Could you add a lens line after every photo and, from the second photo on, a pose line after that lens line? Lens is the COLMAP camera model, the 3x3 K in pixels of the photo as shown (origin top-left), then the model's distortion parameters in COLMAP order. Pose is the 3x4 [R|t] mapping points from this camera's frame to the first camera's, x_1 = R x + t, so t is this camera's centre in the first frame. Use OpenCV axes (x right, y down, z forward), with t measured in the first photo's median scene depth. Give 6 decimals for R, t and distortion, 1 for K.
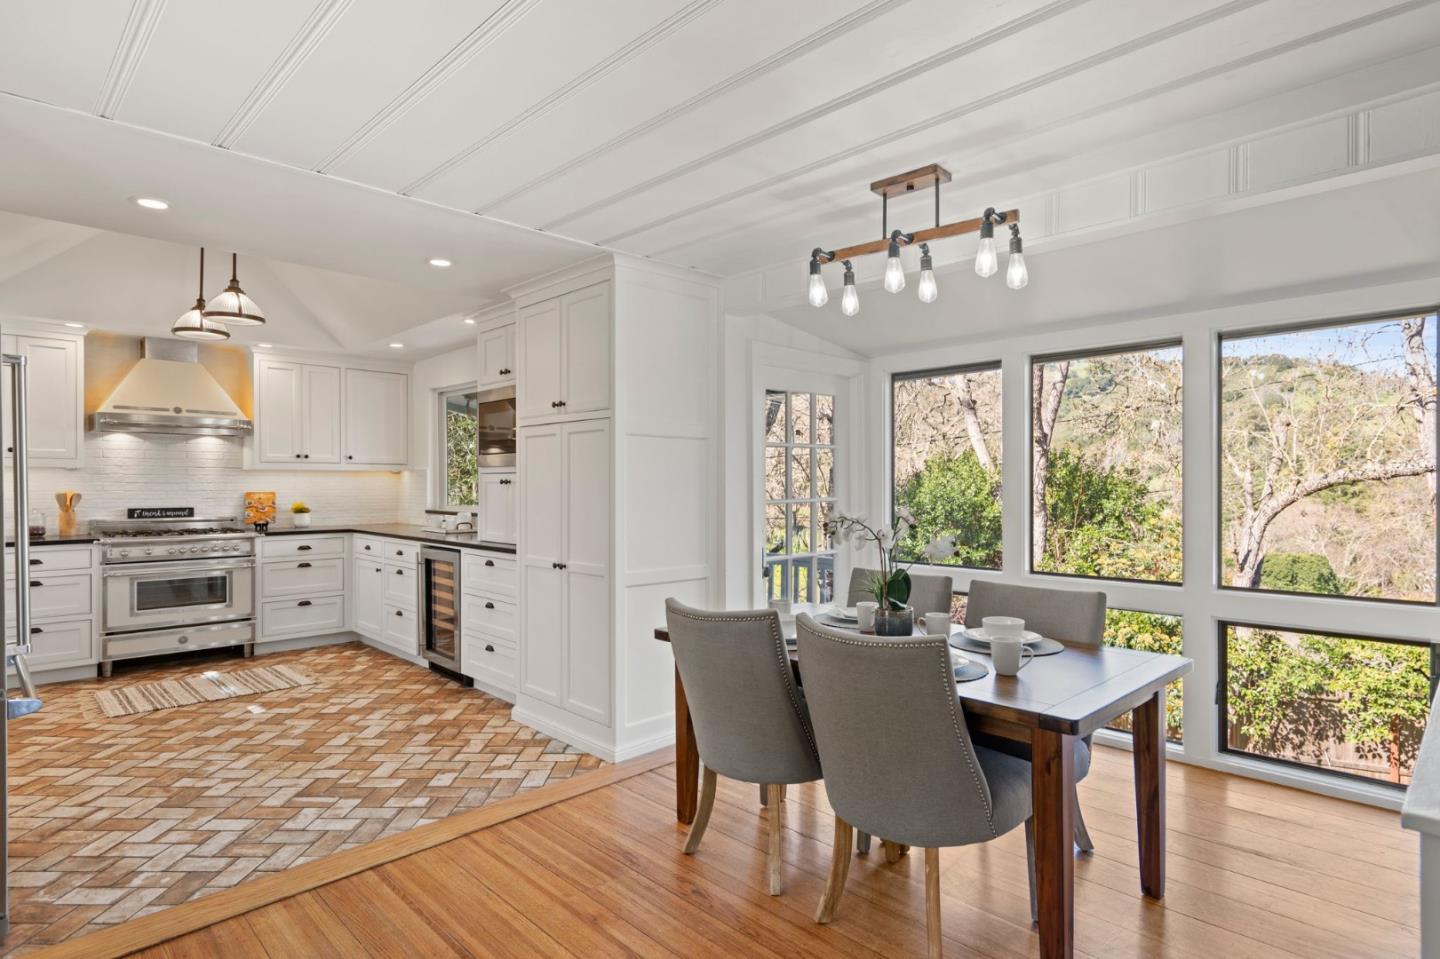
lens RADIAL K [[761.6, 0, 723.9], [0, 761.6, 484.9], [0, 0, 1]] dist [0.001332, 0.001667]
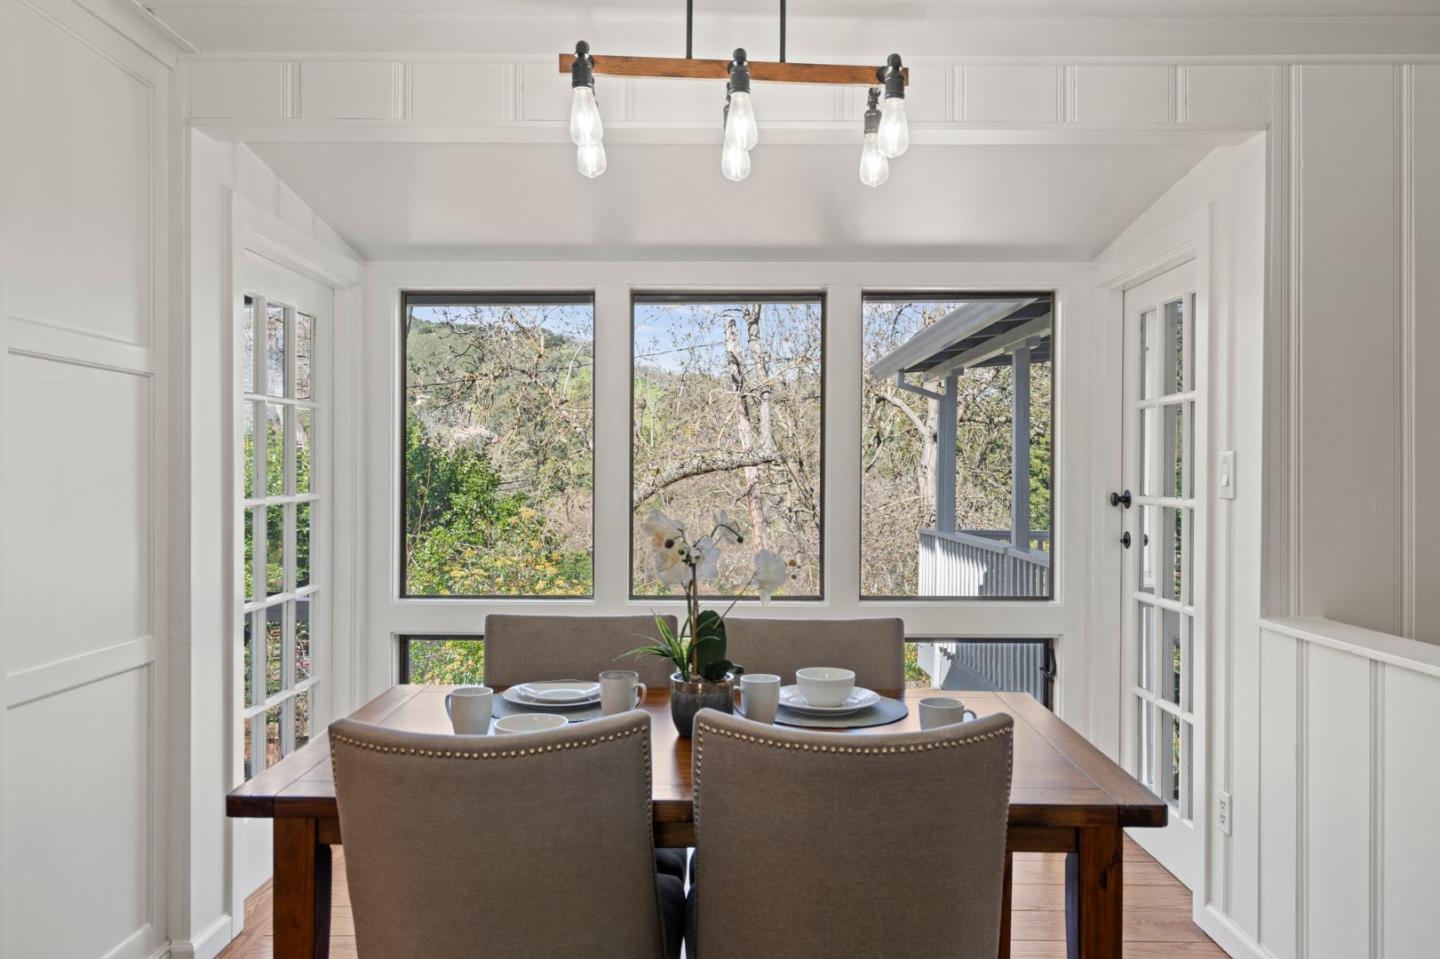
lens RADIAL K [[1045.6, 0, 721.2], [0, 1045.6, 479.8], [0, 0, 1]] dist [0.004824, -0.005969]
pose [[0.705346, 0.000480, 0.708863, -0.252260], [-0.004656, 0.999981, 0.003956, 0.001435], [-0.708848, -0.006091, 0.705335, 0.291614]]
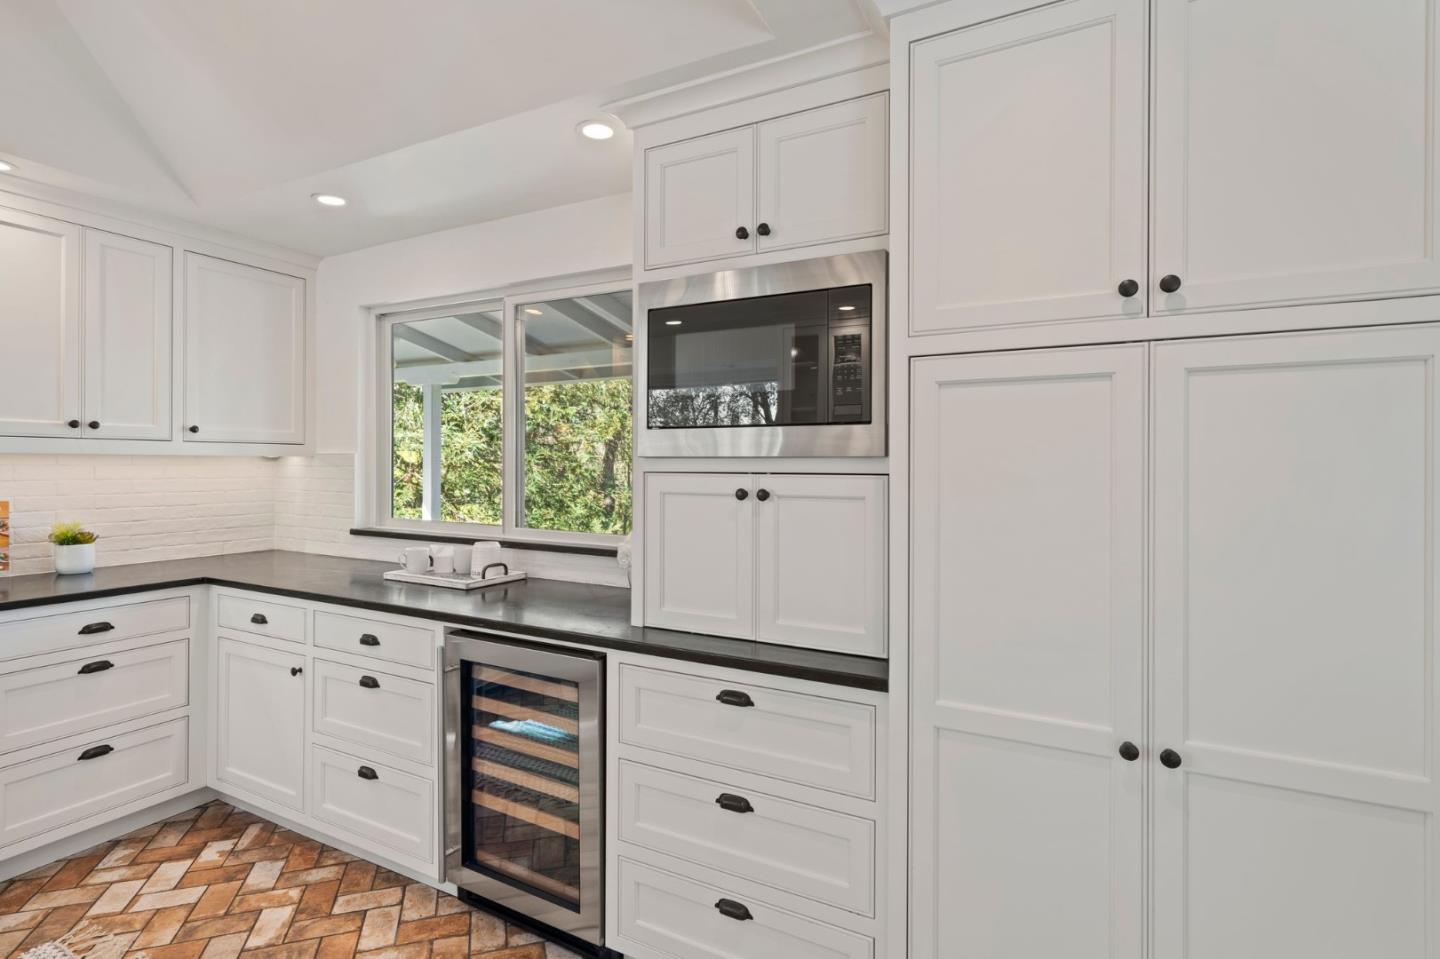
lens RADIAL K [[683.0, 0, 696.1], [0, 683.0, 464.1], [0, 0, 1]] dist [-0.002201, 0.000140]
pose [[0.952608, 0.005664, 0.304149, -0.534839], [-0.005595, 0.999984, -0.001098, -0.024930], [-0.304150, -0.000656, 0.952624, 0.810566]]
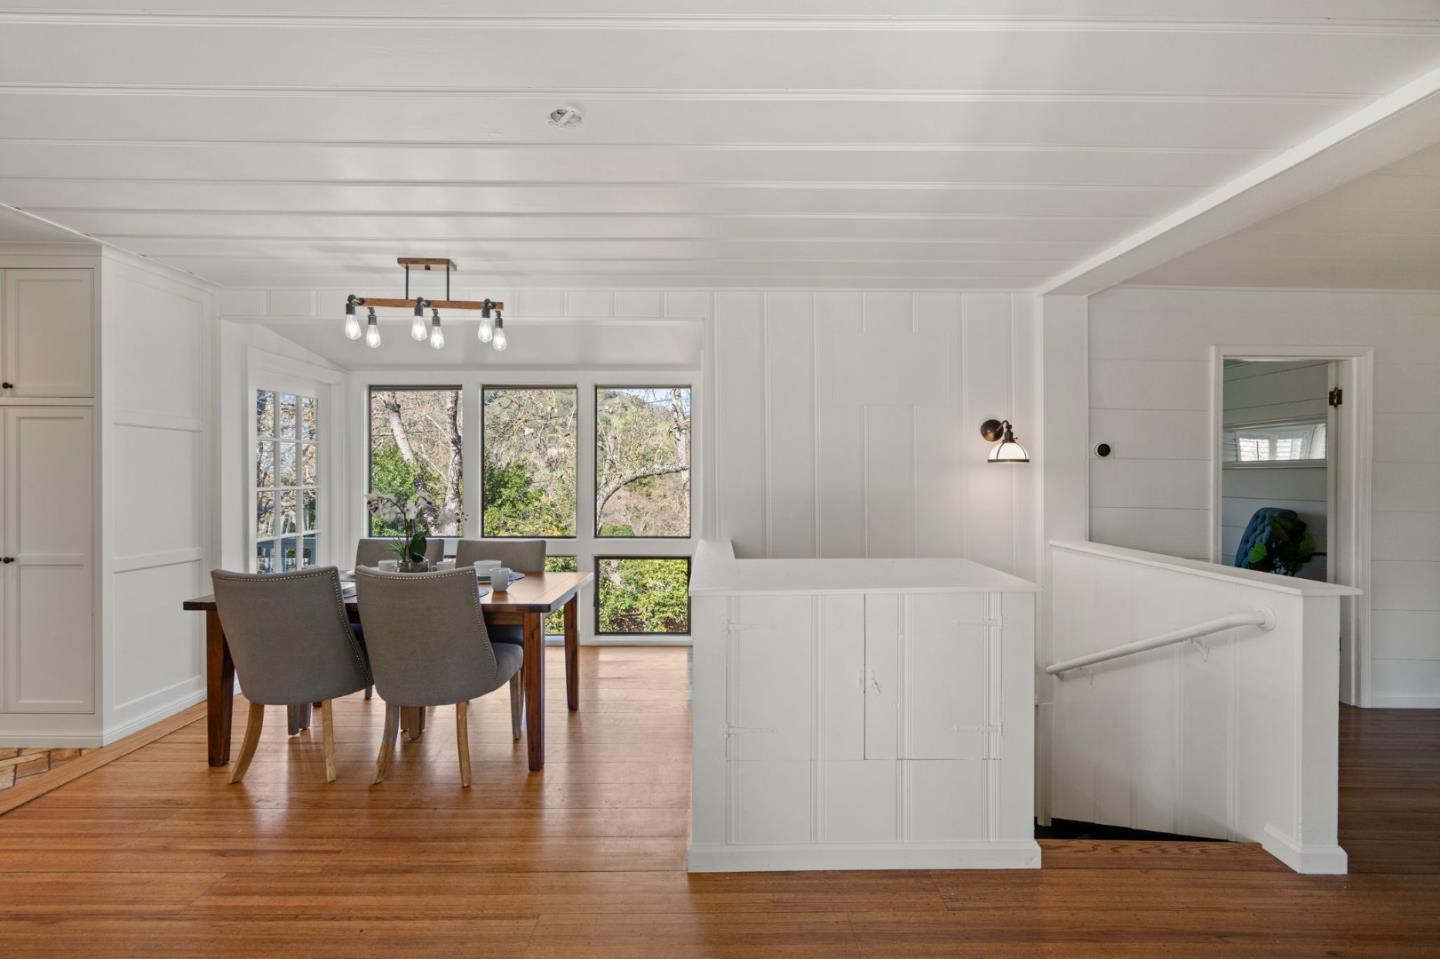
lens RADIAL K [[642.4, 0, 713.9], [0, 642.4, 480.7], [0, 0, 1]] dist [-0.009724, 0.000648]
pose [[0.699224, -0.000631, 0.714902, -0.171763], [-0.002848, 0.999989, 0.003669, 0.004415], [-0.714897, -0.004601, 0.699215, -0.167662]]
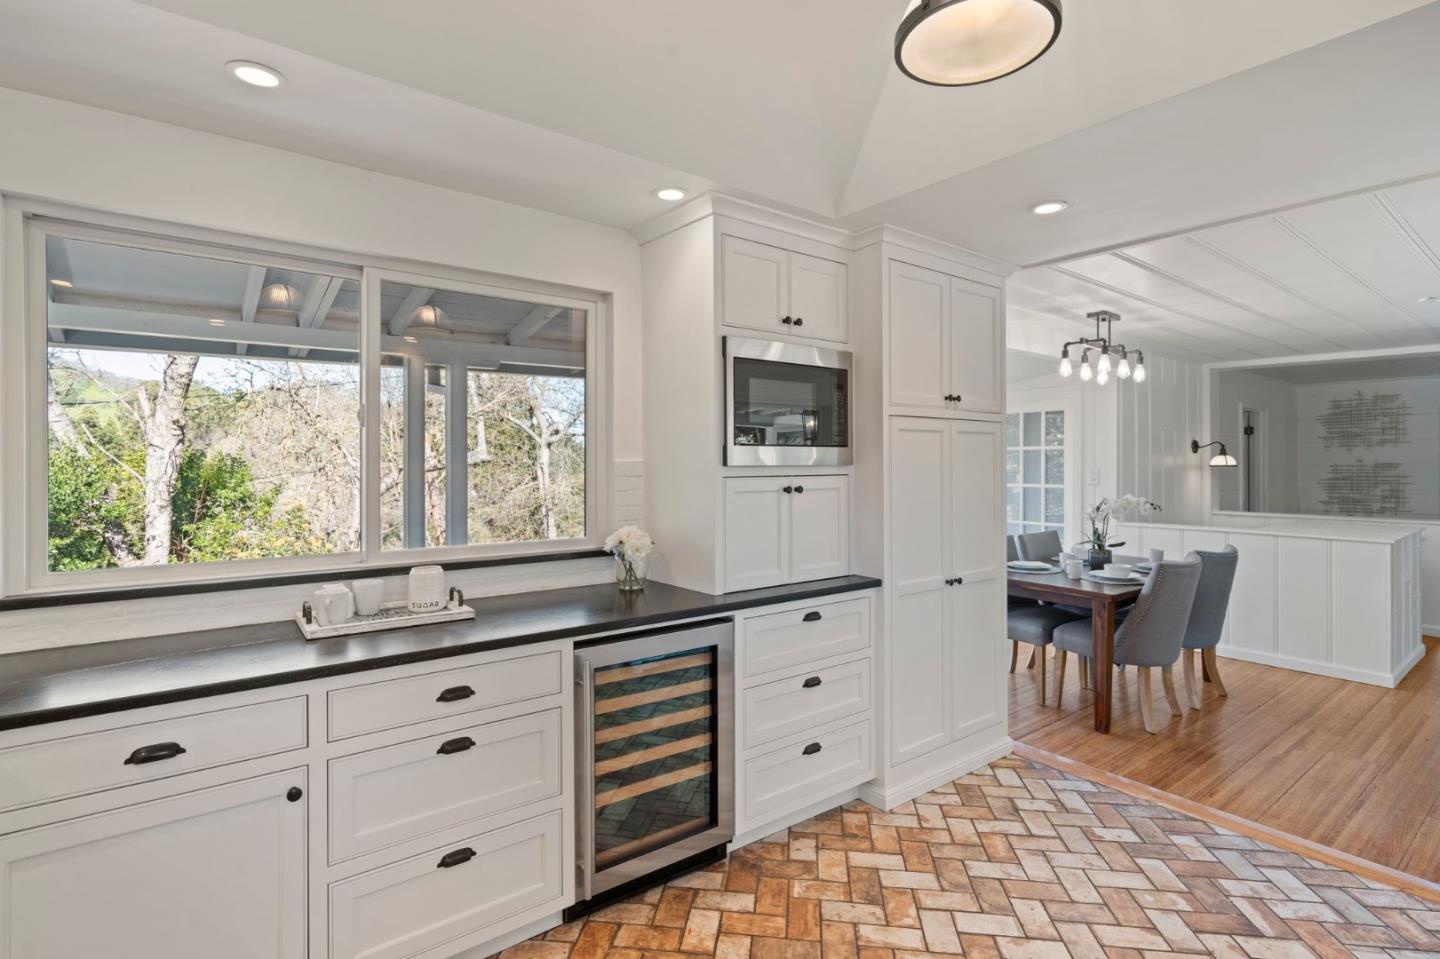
lens RADIAL K [[683.0, 0, 722.0], [0, 683.0, 466.9], [0, 0, 1]] dist [-0.002201, 0.000140]
pose [[0.134310, -0.003269, 0.990934, -1.088350], [0.006330, 0.999977, 0.002440, -0.031323], [-0.990919, 0.005945, 0.134328, 1.220017]]
